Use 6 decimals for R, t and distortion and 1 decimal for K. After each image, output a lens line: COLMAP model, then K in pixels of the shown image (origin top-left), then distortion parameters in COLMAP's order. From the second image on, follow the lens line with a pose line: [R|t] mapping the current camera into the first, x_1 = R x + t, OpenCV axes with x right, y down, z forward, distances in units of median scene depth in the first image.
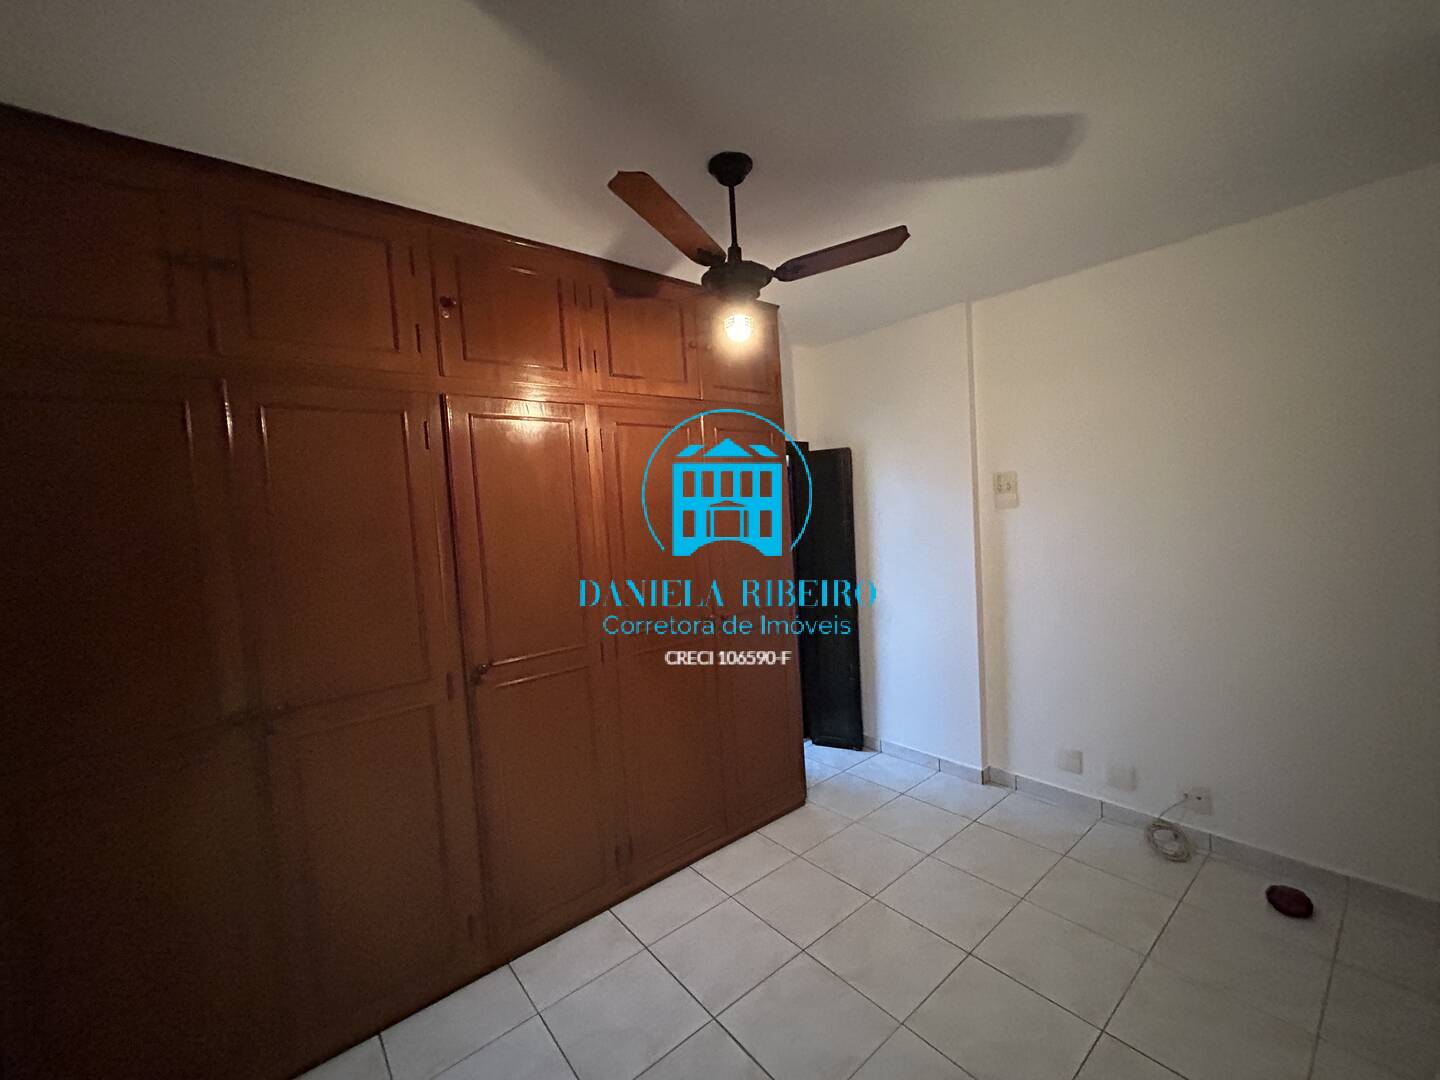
lens RADIAL K [[584.9, 0, 722.8], [0, 584.9, 537.7], [0, 0, 1]] dist [-0.001029, 0.001301]
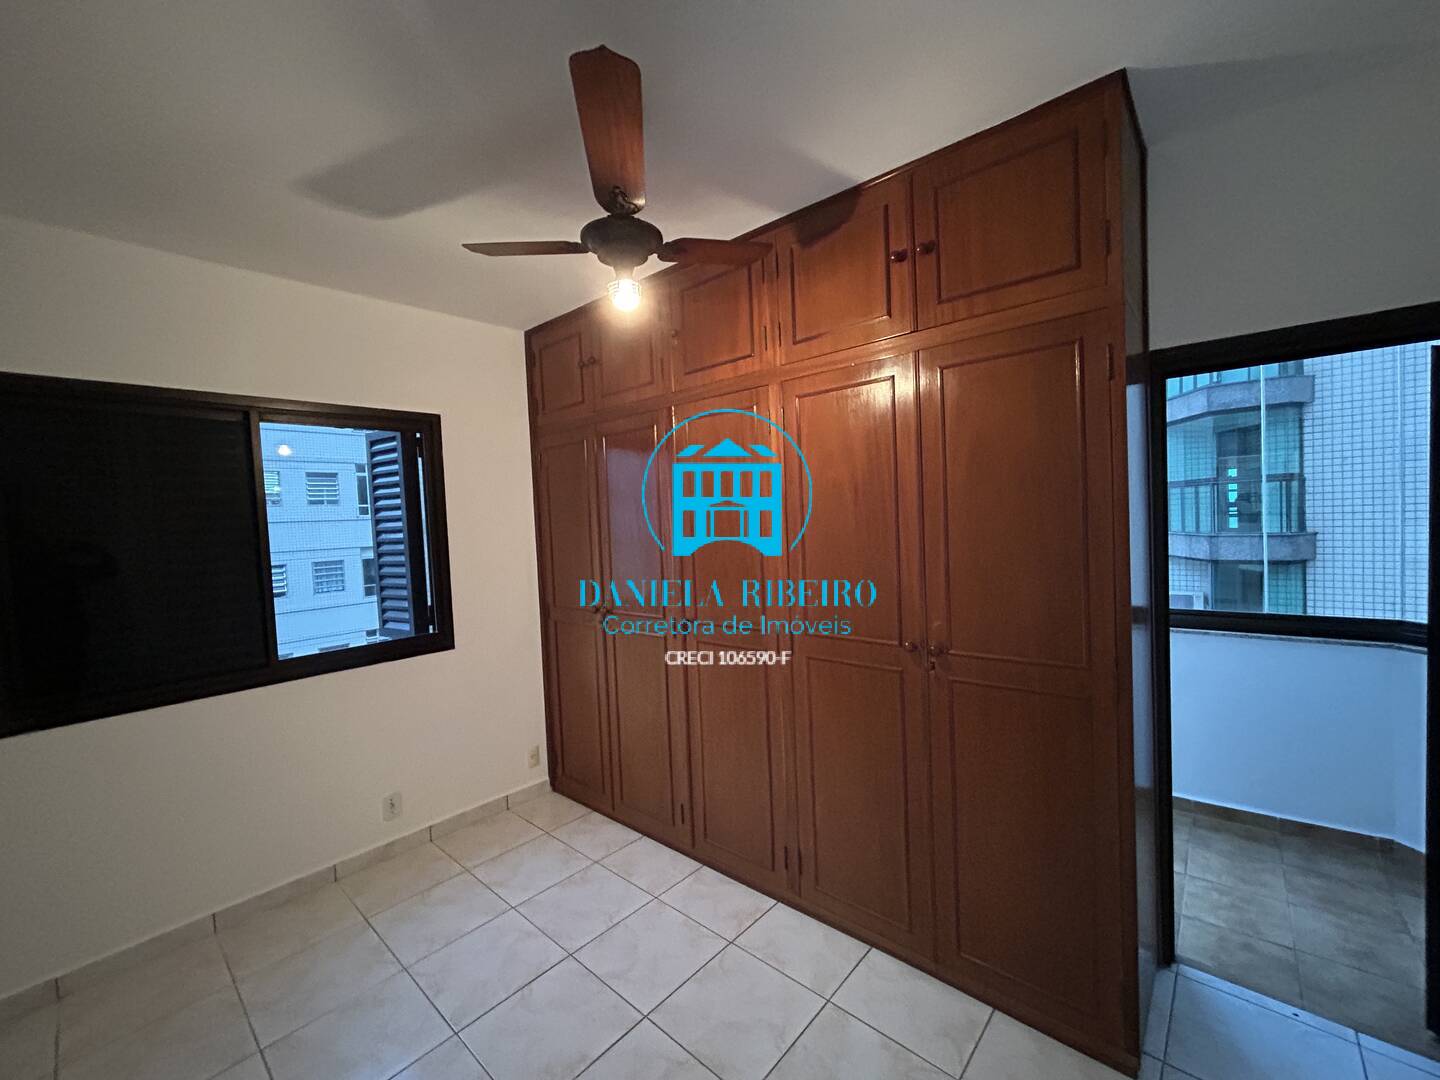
lens RADIAL K [[584.9, 0, 722.8], [0, 584.9, 537.7], [0, 0, 1]] dist [-0.001029, 0.001301]
pose [[0.162507, 0.086611, -0.982899, 0.706889], [-0.013586, 0.996242, 0.085540, -0.056639], [0.986614, -0.000547, 0.163073, 0.753169]]
